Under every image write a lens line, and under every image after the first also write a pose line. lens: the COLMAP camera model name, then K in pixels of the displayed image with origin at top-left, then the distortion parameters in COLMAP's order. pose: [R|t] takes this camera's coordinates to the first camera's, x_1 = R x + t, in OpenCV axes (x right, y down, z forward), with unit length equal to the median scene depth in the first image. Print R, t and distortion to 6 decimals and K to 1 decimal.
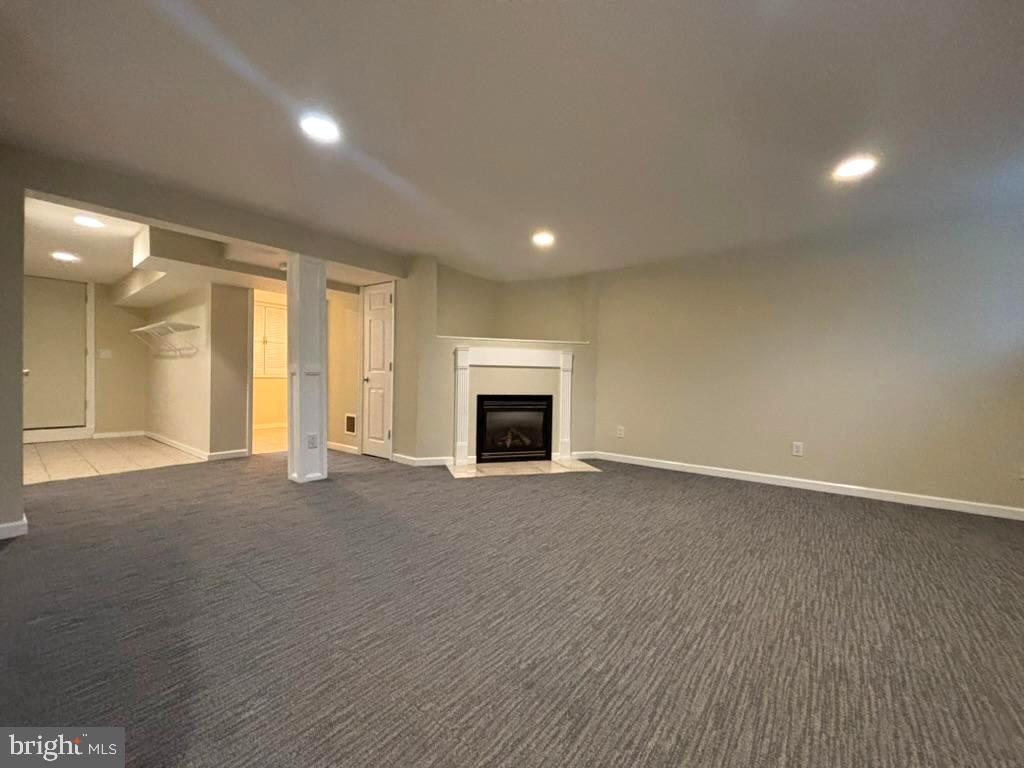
lens RADIAL K [[413.0, 0, 510.3], [0, 413.0, 382.6], [0, 0, 1]] dist [0.000933, -0.000139]
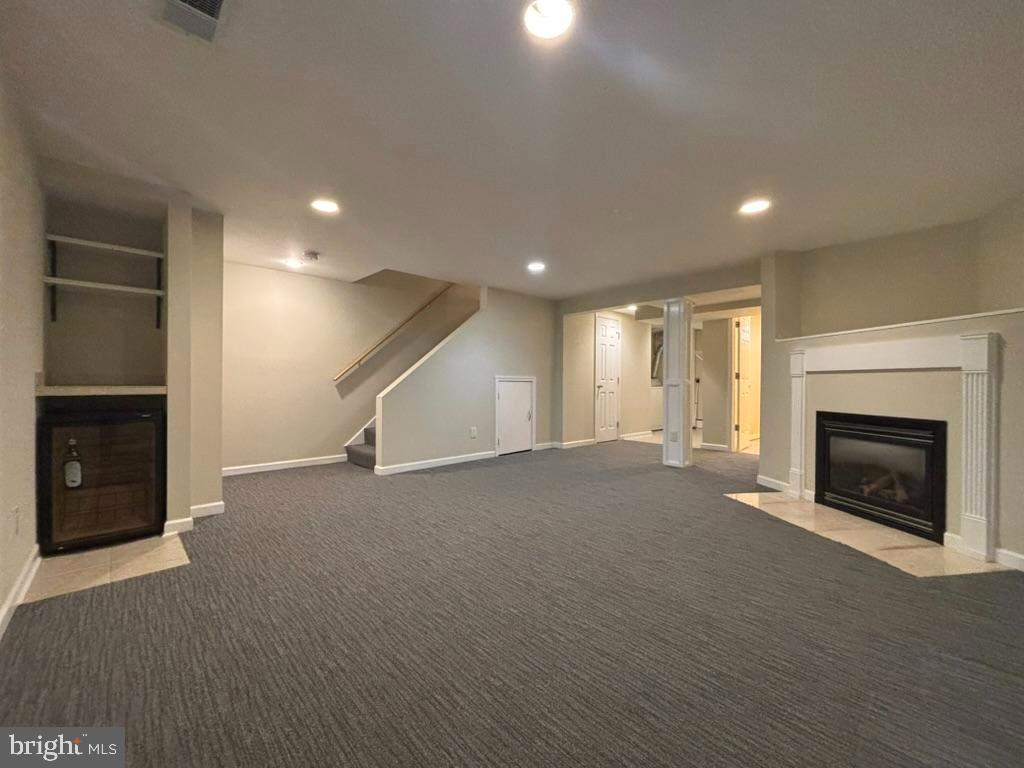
lens RADIAL K [[417.6, 0, 512.0], [0, 417.6, 384.0], [0, 0, 1]] dist [0.000552, -0.000408]
pose [[-0.150410, -0.014321, -0.988520, 0.743671], [-0.029677, 0.999510, -0.009965, 0.004785], [0.988178, 0.027838, -0.150761, 0.559659]]
